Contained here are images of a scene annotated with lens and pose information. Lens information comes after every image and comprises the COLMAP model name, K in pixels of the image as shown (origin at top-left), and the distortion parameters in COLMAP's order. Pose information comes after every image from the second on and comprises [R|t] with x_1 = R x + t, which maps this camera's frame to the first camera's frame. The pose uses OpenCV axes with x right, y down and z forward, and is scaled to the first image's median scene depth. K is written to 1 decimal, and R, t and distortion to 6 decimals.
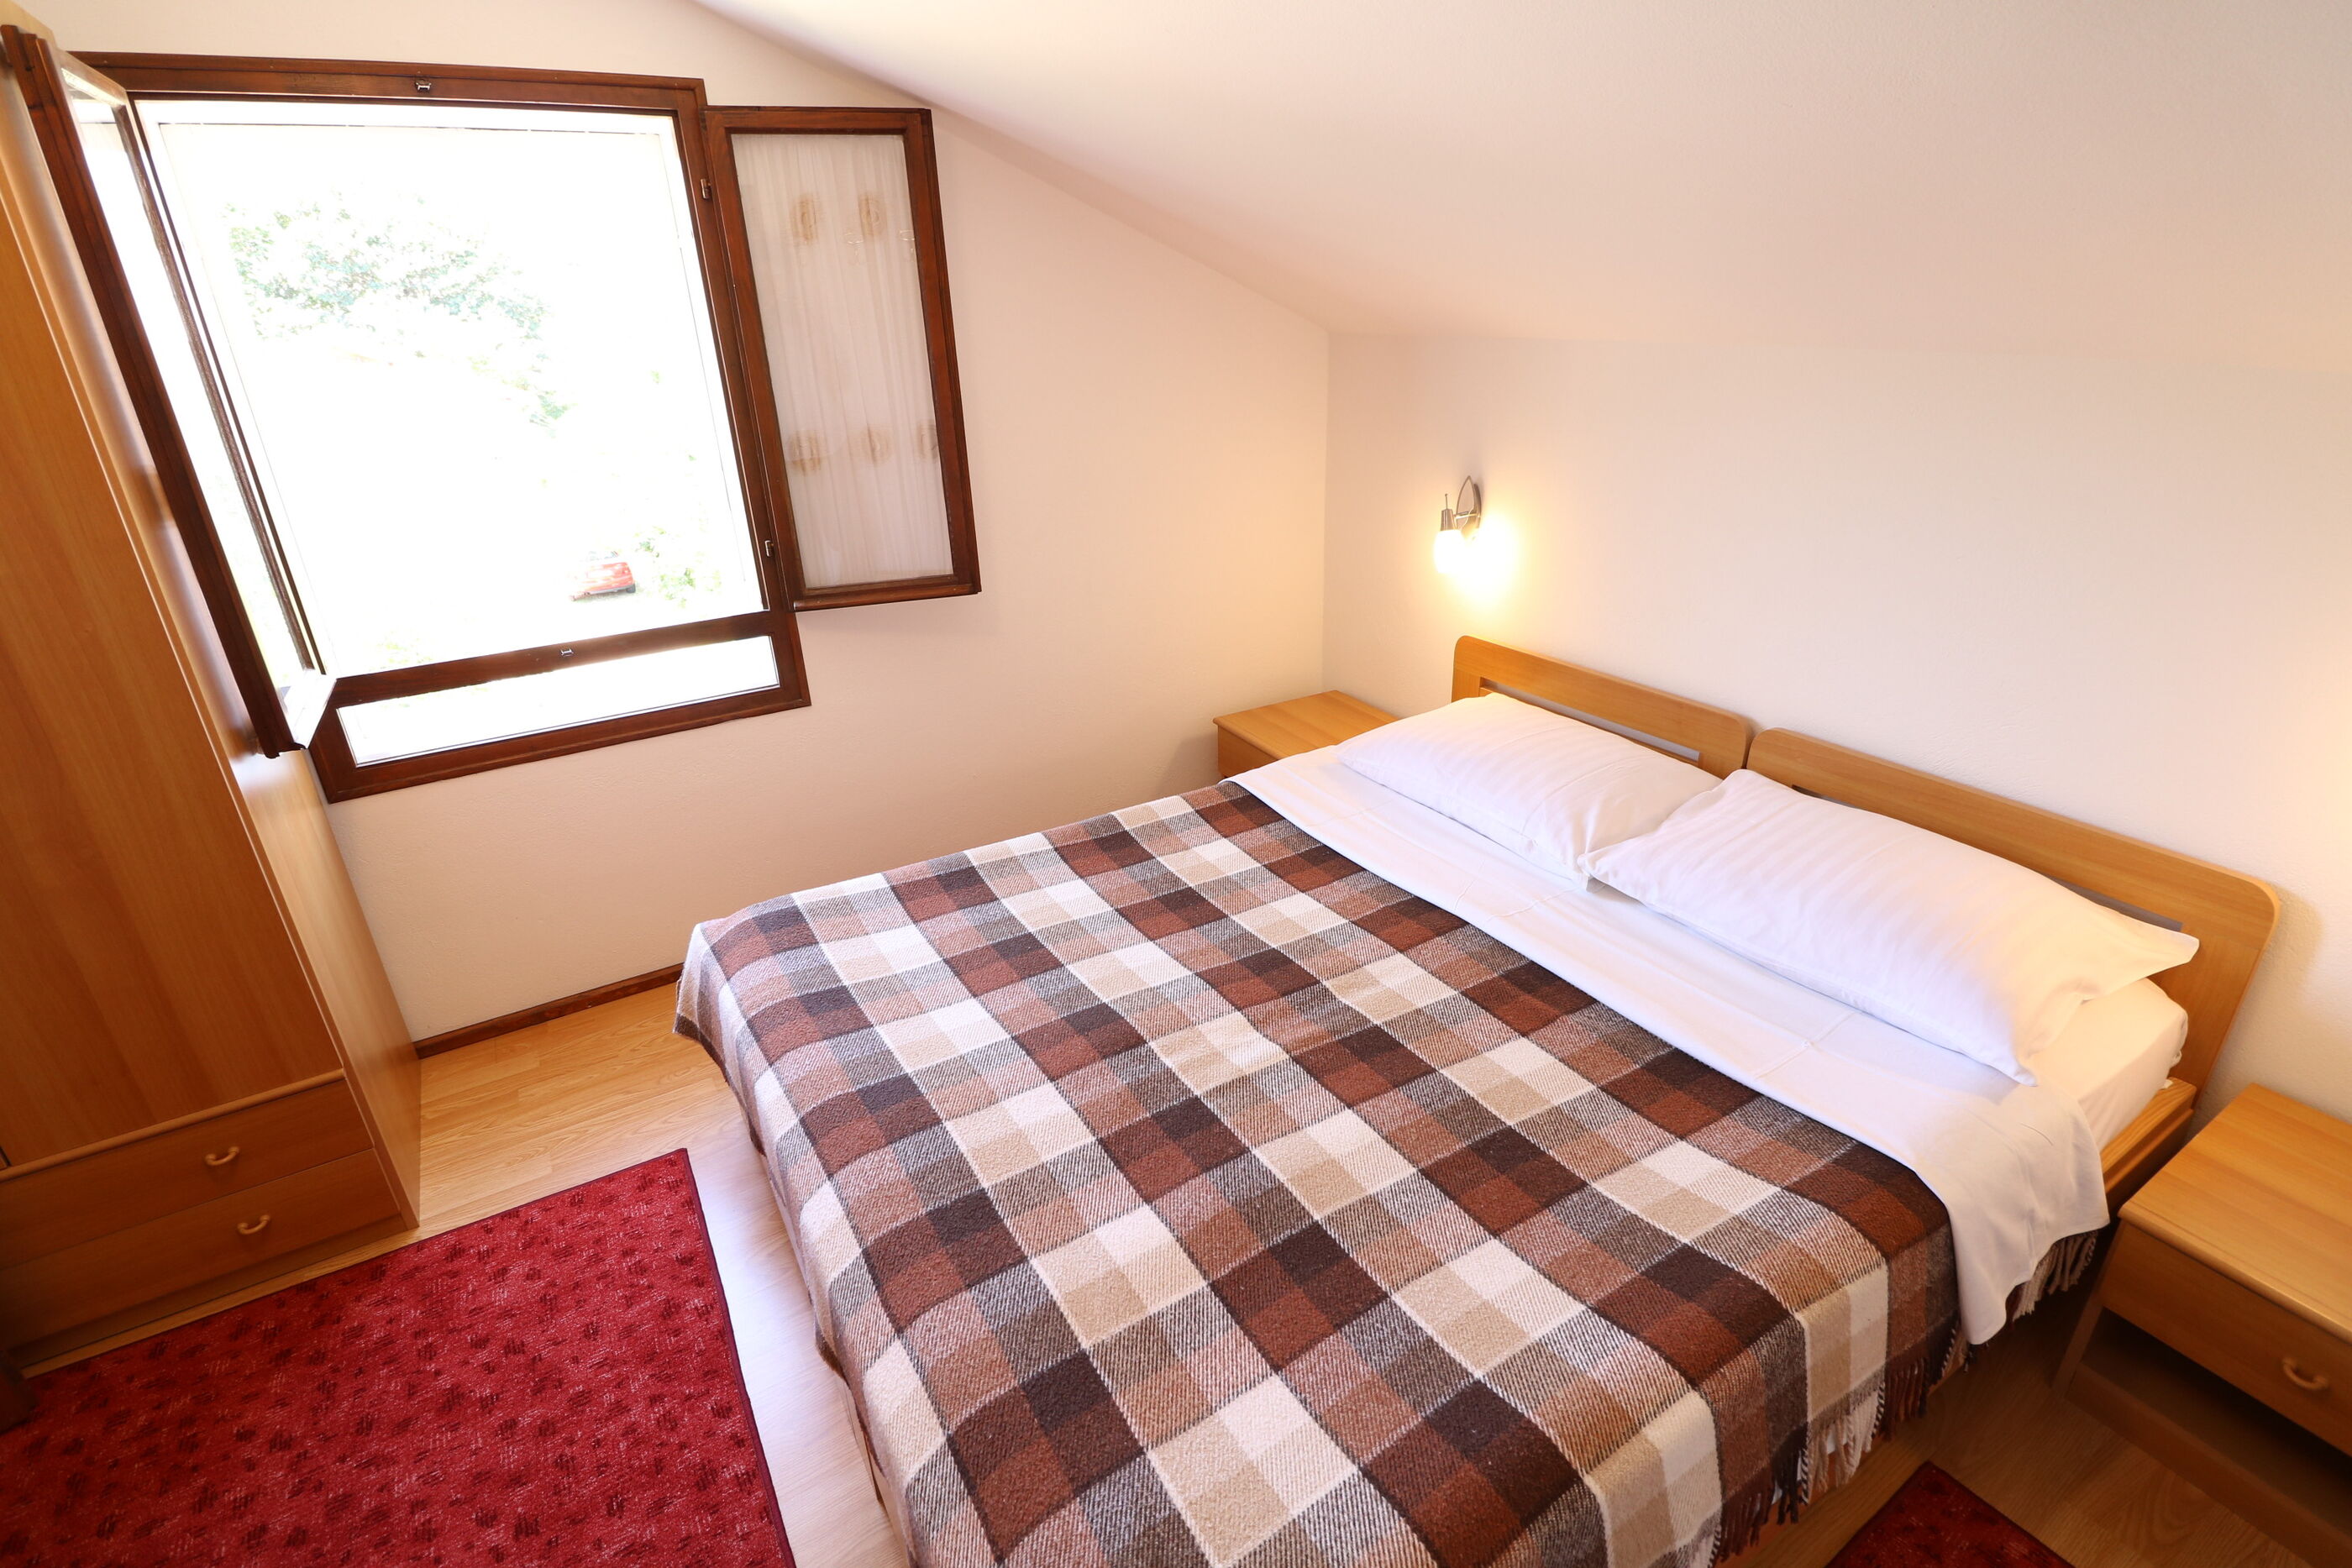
lens RADIAL K [[1103.4, 0, 1190.8], [0, 1103.4, 770.6], [0, 0, 1]] dist [-0.002125, -0.012318]
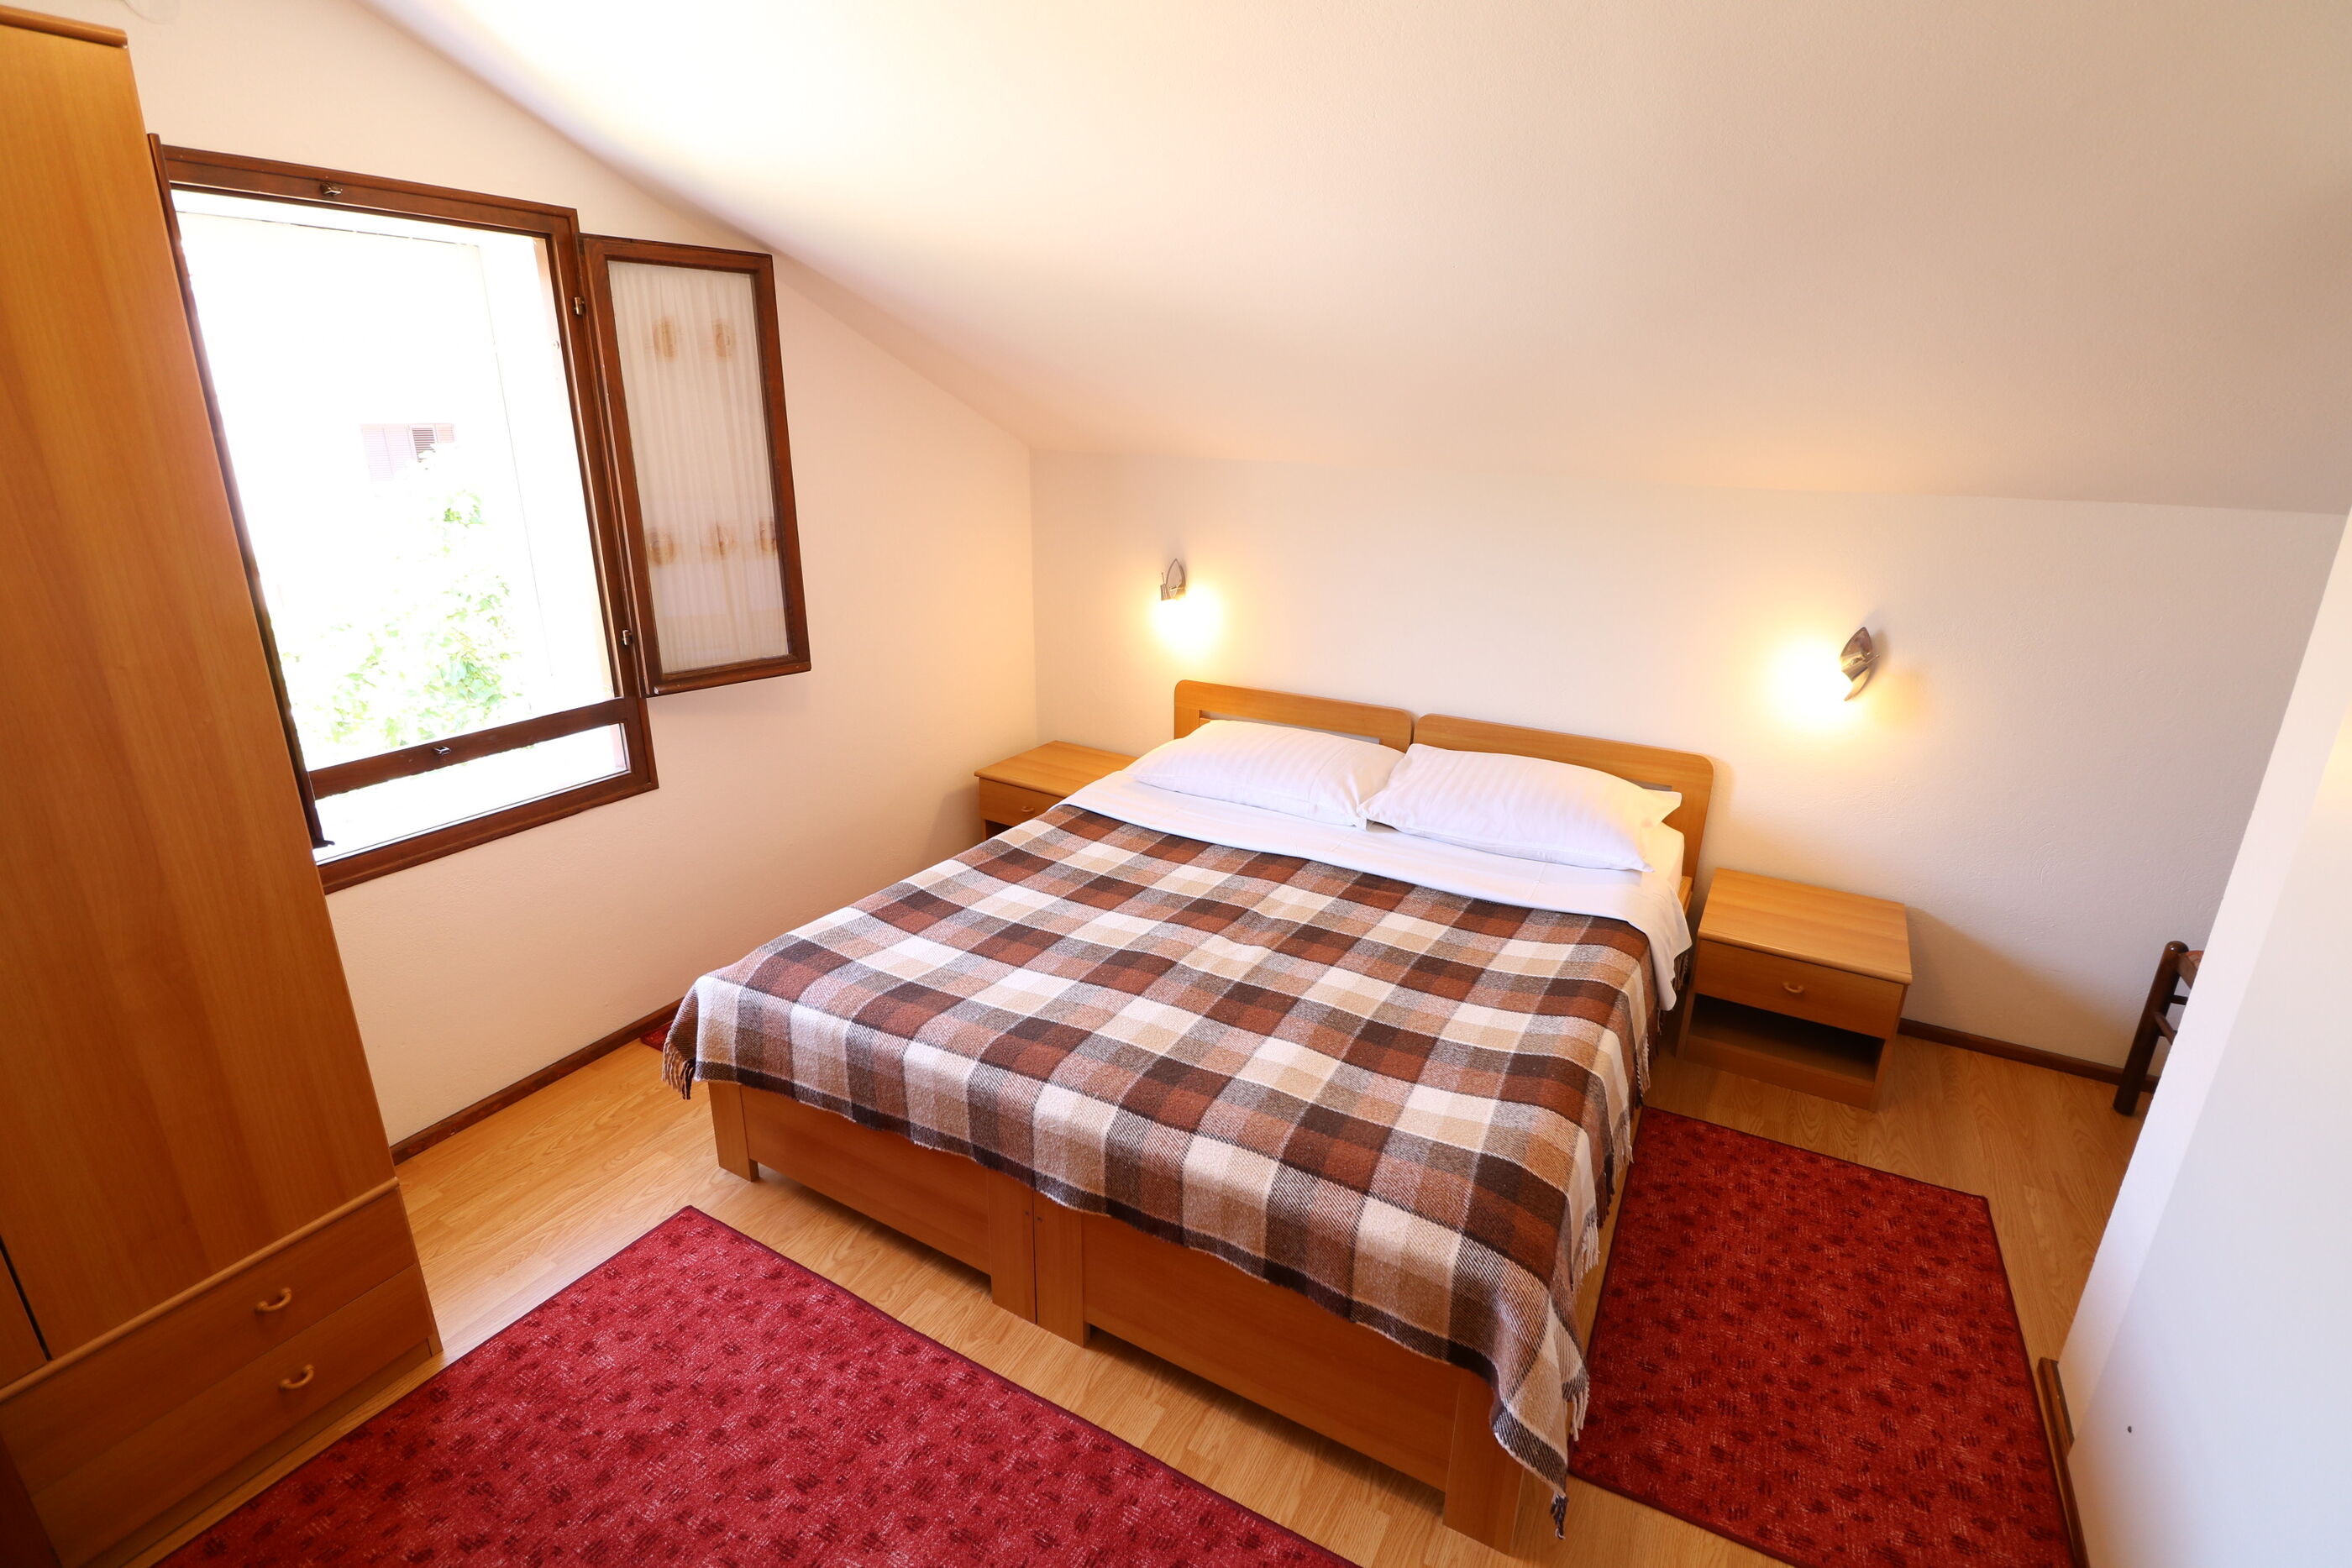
lens RADIAL K [[1103.4, 0, 1195.2], [0, 1103.4, 767.3], [0, 0, 1]] dist [-0.002125, -0.012318]
pose [[0.870139, -0.110751, 0.480200, -0.548956], [0.154604, 0.986575, -0.052610, 0.073078], [-0.467927, 0.120019, 0.875580, -0.189327]]
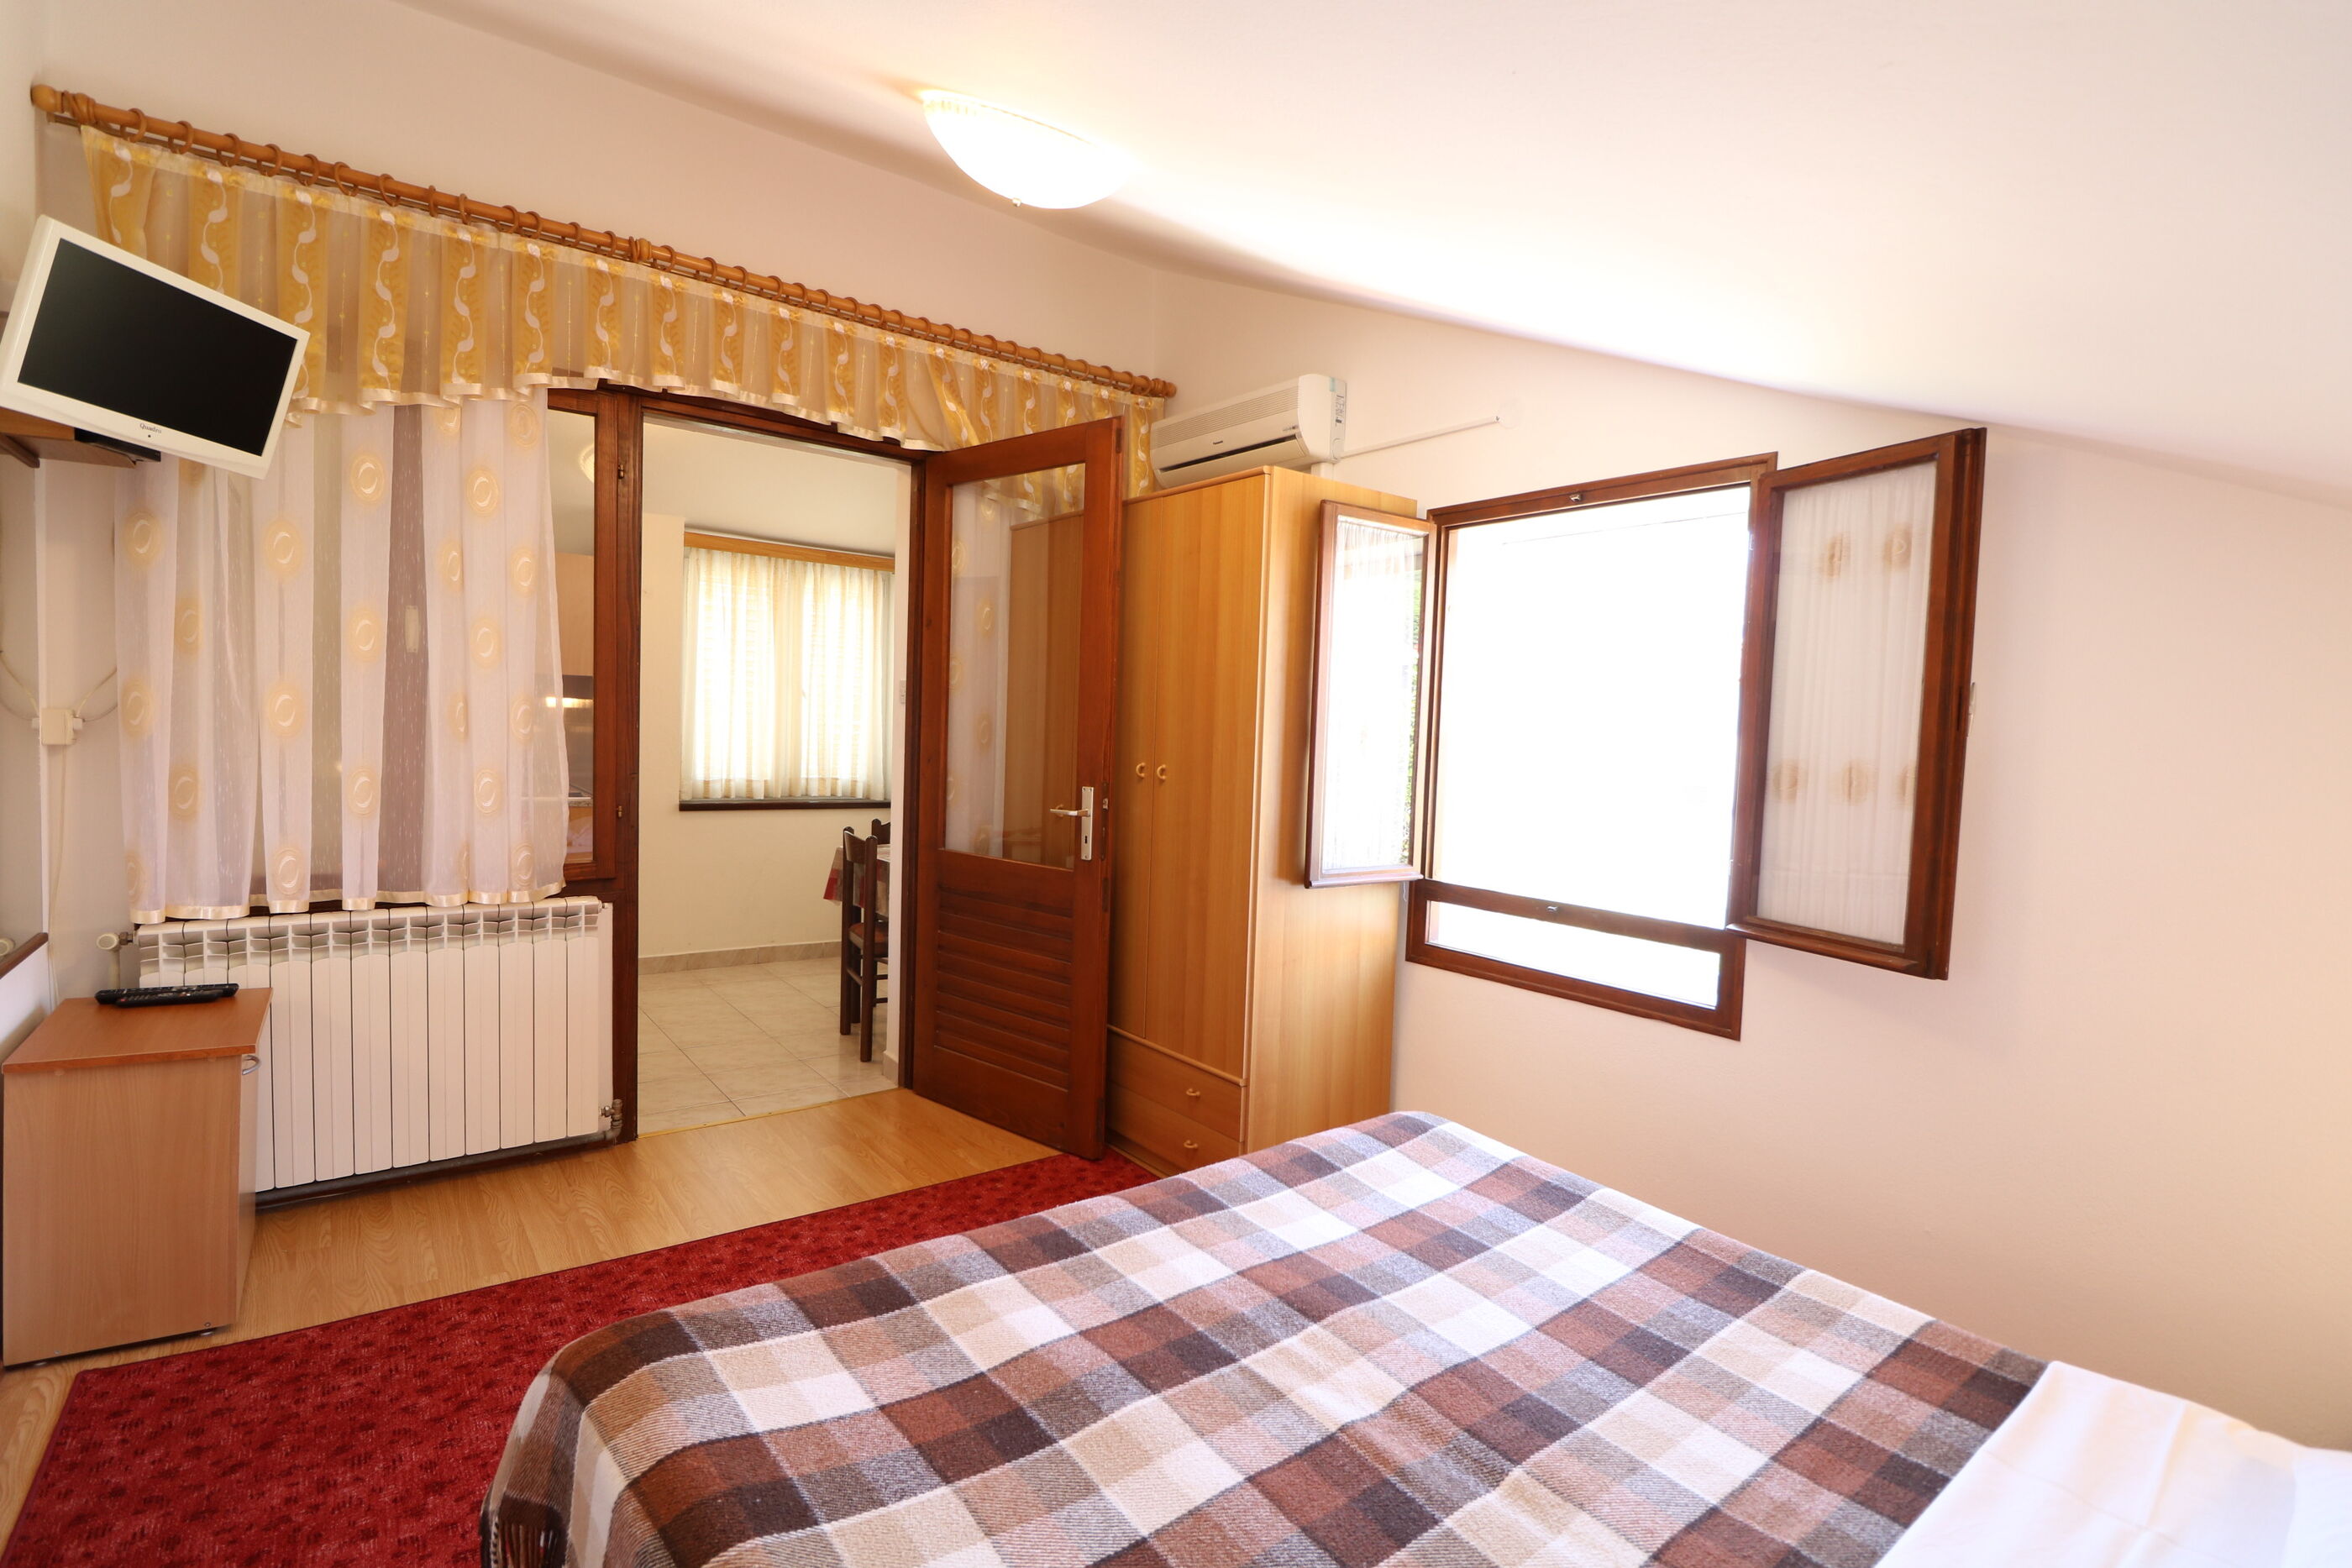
lens RADIAL K [[1087.0, 0, 1179.5], [0, 1087.0, 786.7], [0, 0, 1]] dist [-0.007710, -0.009262]
pose [[0.095615, 0.084048, -0.991864, 0.678601], [-0.424962, 0.904508, 0.035680, -0.116599], [0.900147, 0.418093, 0.122202, 0.516654]]
